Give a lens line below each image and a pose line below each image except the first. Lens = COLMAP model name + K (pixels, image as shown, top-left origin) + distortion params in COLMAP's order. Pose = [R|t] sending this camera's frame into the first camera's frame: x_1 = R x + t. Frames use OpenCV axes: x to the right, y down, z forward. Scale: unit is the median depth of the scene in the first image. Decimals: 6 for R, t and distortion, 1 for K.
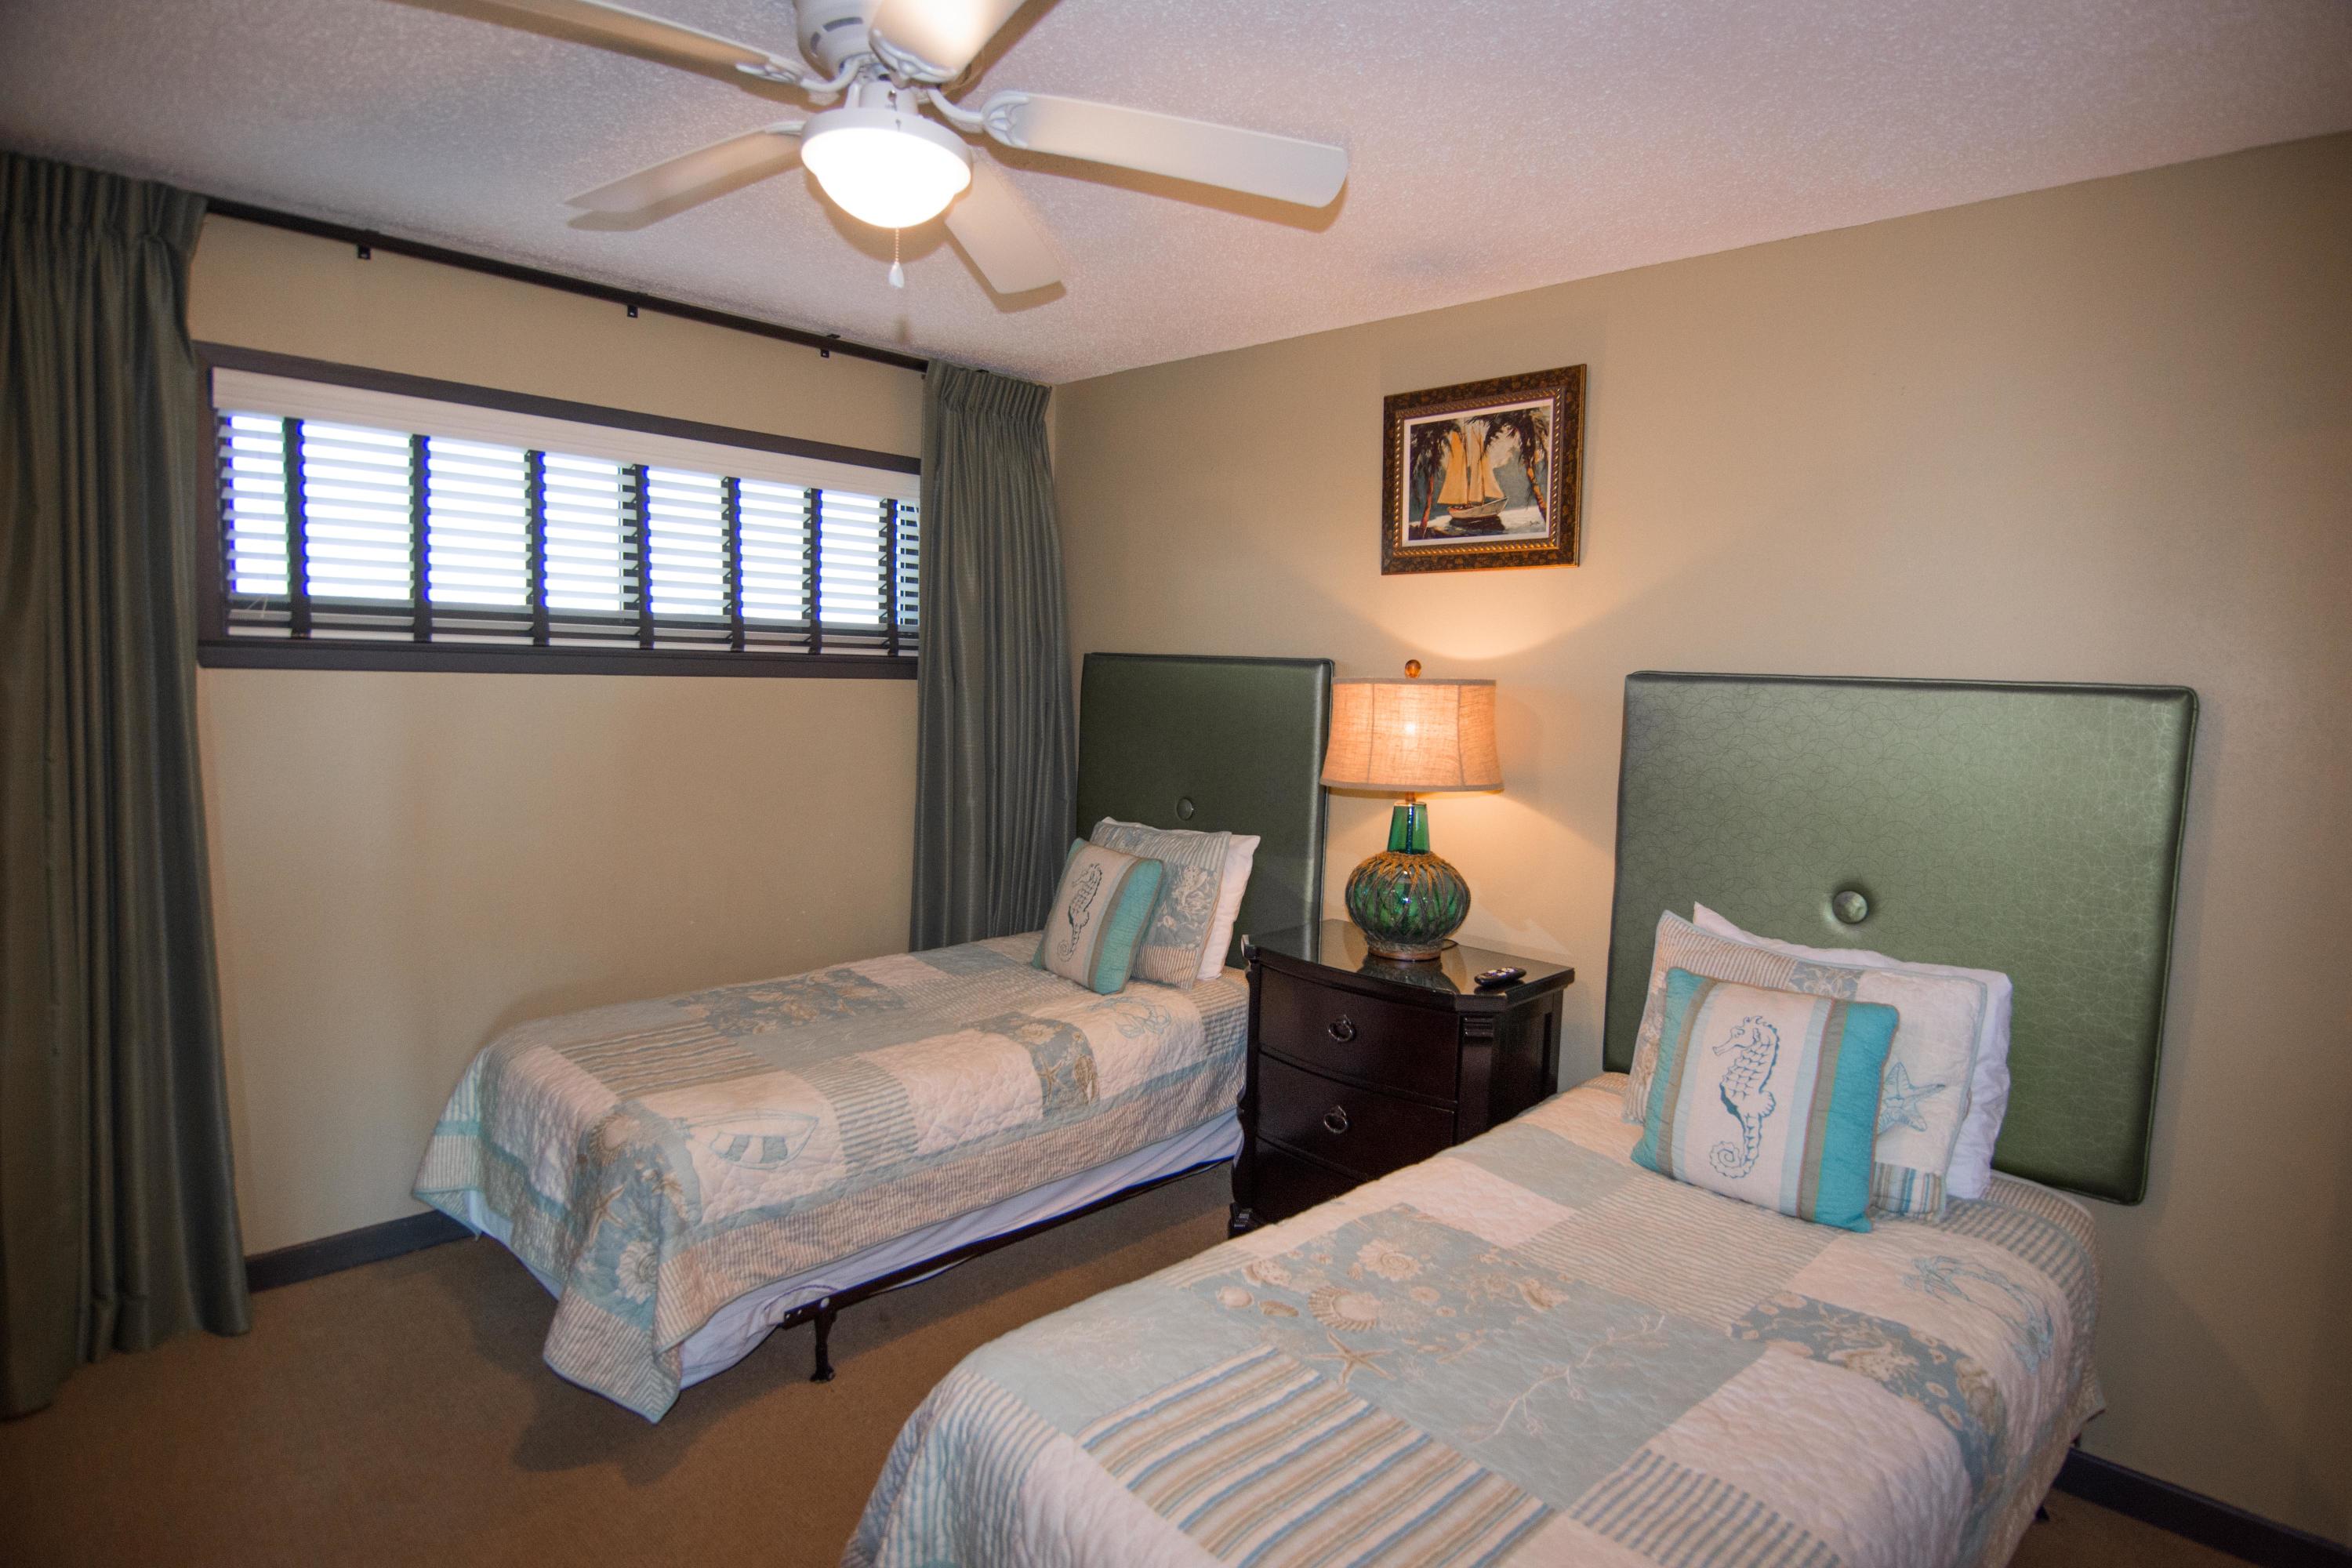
lens RADIAL K [[1253.9, 0, 1199.8], [0, 1253.9, 783.7], [0, 0, 1]] dist [-0.000575, -0.017805]
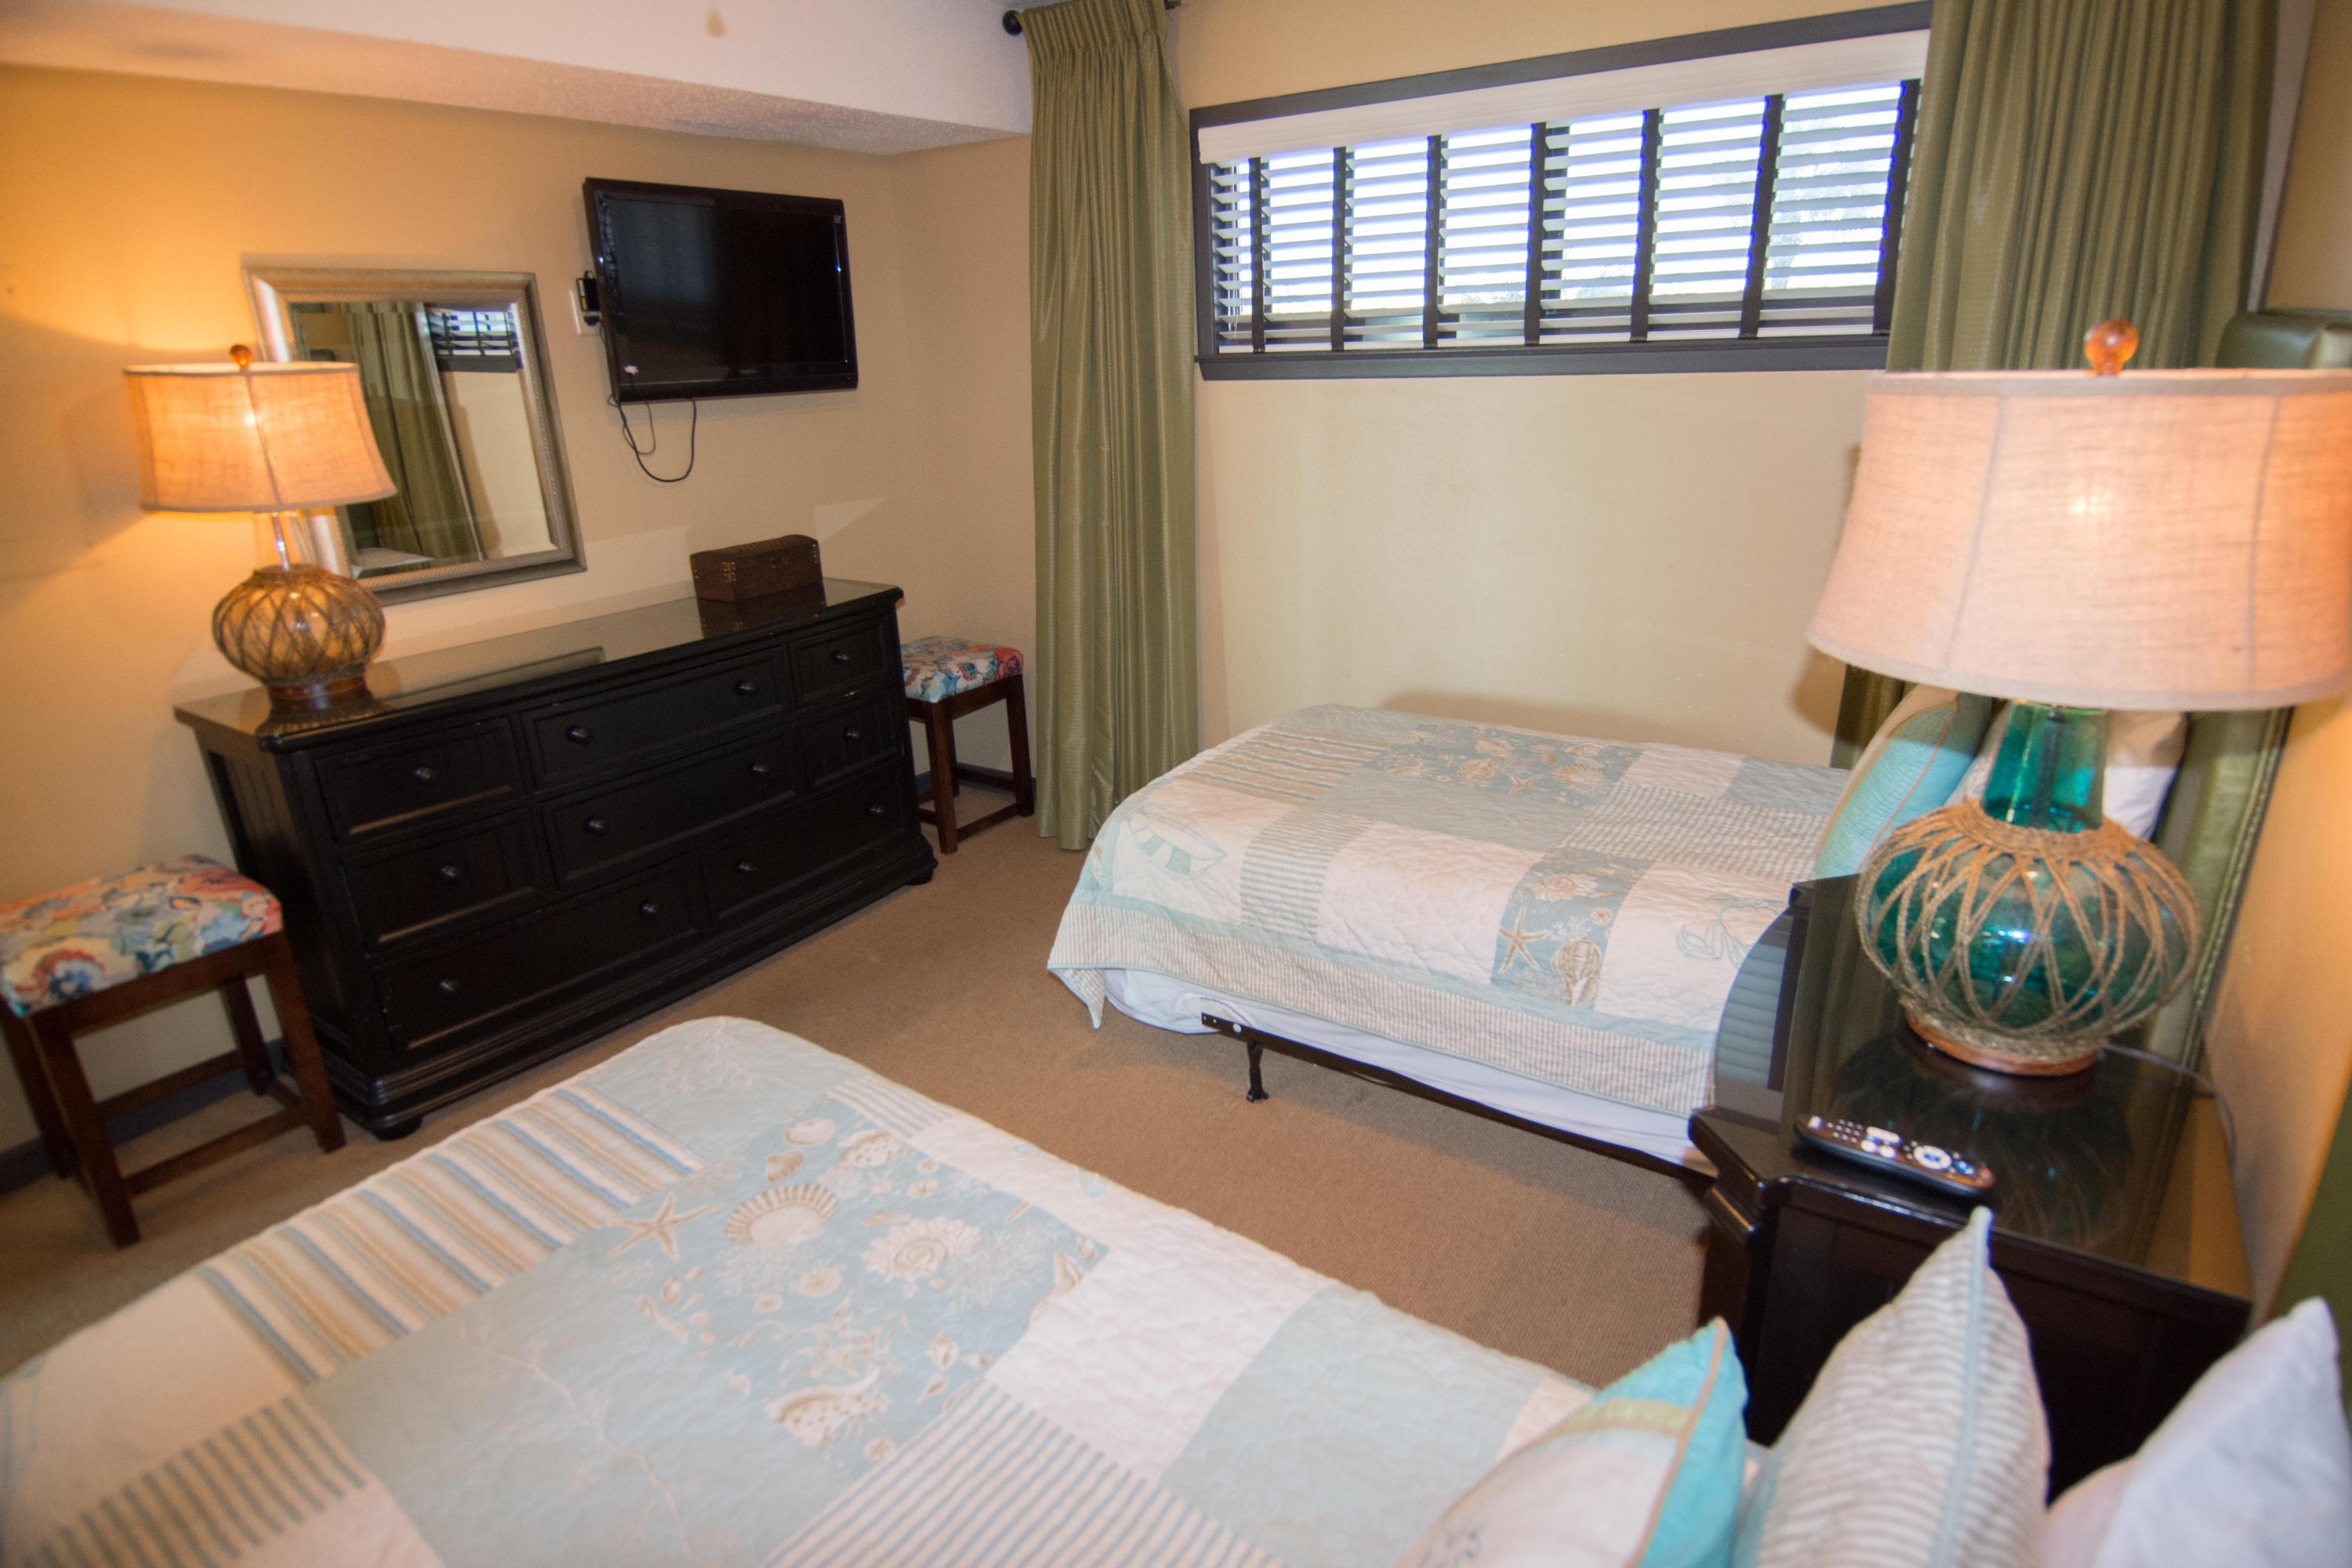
lens RADIAL K [[1240.5, 0, 1196.5], [0, 1240.5, 786.2], [0, 0, 1]] dist [-0.002793, -0.015056]
pose [[0.180863, 0.296574, -0.937727, 0.541212], [-0.051366, 0.954999, 0.292129, -0.063545], [0.982166, -0.004668, 0.187958, 0.717417]]
